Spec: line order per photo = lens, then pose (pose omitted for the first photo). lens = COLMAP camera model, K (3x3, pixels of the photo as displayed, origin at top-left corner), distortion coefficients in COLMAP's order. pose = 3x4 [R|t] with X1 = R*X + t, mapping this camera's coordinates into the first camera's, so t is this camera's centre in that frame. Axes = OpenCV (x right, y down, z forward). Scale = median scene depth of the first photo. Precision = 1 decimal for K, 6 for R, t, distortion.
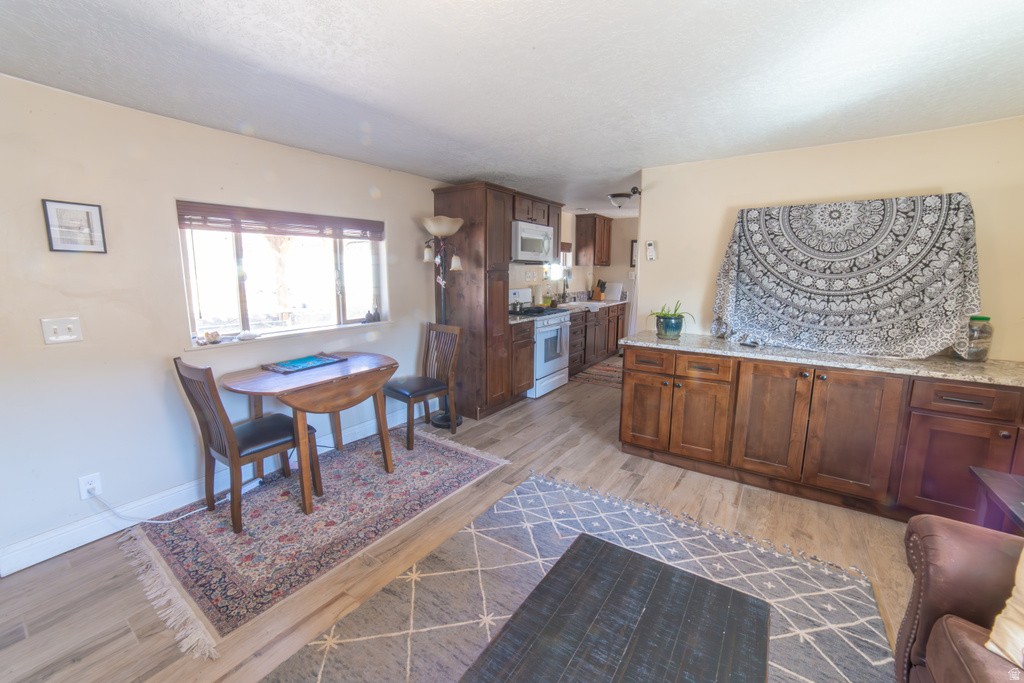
lens RADIAL K [[405.7, 0, 509.7], [0, 405.7, 333.0], [0, 0, 1]] dist [-0.081414, 0.029714]
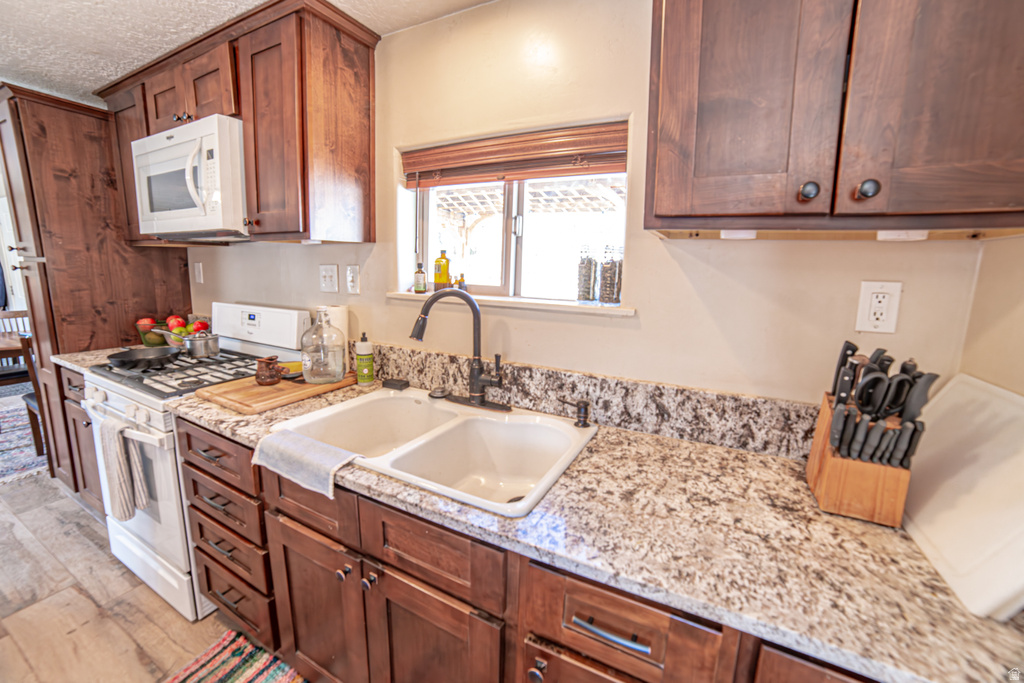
lens RADIAL K [[405.7, 0, 509.7], [0, 405.7, 333.0], [0, 0, 1]] dist [-0.081414, 0.029714]
pose [[0.117607, 0.157860, -0.980433, 0.419096], [-0.177140, 0.974785, 0.135702, -0.173608], [0.977134, 0.157715, 0.142605, 1.144614]]
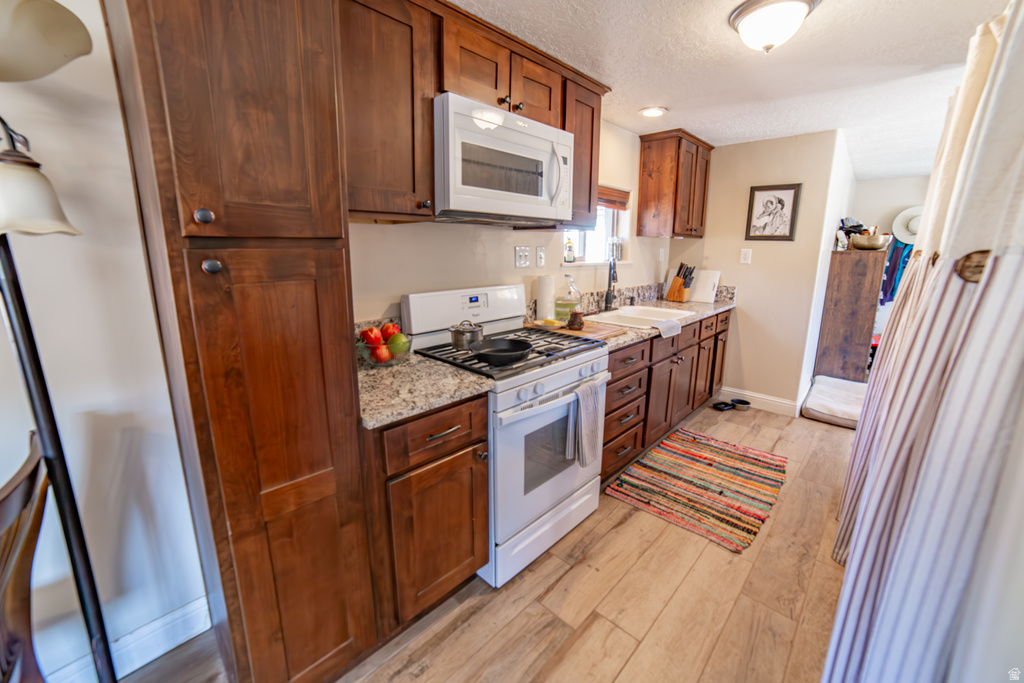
lens RADIAL K [[405.7, 0, 509.7], [0, 405.7, 333.0], [0, 0, 1]] dist [-0.081414, 0.029714]
pose [[0.986878, 0.034902, -0.157648, 0.109331], [-0.026359, 0.998085, 0.055964, -0.082708], [0.159300, -0.051075, 0.985908, 0.567964]]
